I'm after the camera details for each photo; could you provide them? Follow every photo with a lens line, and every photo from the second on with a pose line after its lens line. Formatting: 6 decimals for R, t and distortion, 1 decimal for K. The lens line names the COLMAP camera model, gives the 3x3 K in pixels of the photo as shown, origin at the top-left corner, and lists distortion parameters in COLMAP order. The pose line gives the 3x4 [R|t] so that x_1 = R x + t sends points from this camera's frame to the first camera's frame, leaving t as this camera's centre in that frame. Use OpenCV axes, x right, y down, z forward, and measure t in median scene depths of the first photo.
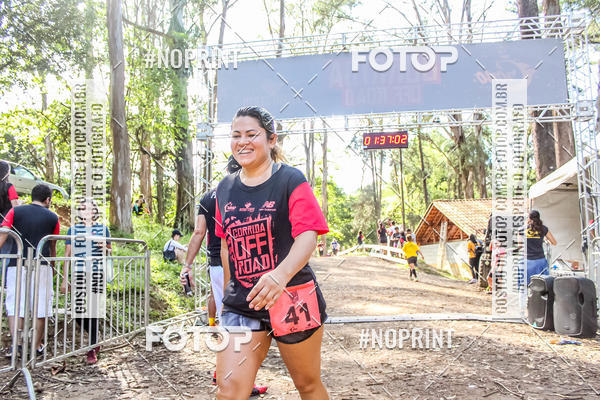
lens RADIAL K [[483.1, 0, 299.7], [0, 483.1, 202.9], [0, 0, 1]] dist [-0.145830, 0.117837]
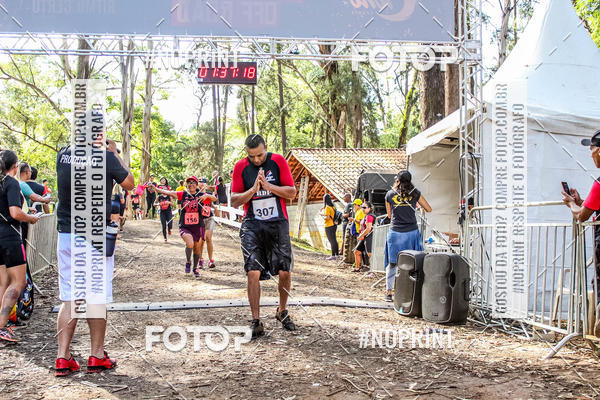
lens RADIAL K [[701.5, 0, 304.2], [0, 701.5, 193.7], [0, 0, 1]] dist [-0.084145, 0.000000]
pose [[0.963749, 0.020293, 0.266037, 0.004494], [-0.043208, 0.995812, 0.080564, -0.029085], [-0.263288, -0.089139, 0.960590, -0.098958]]
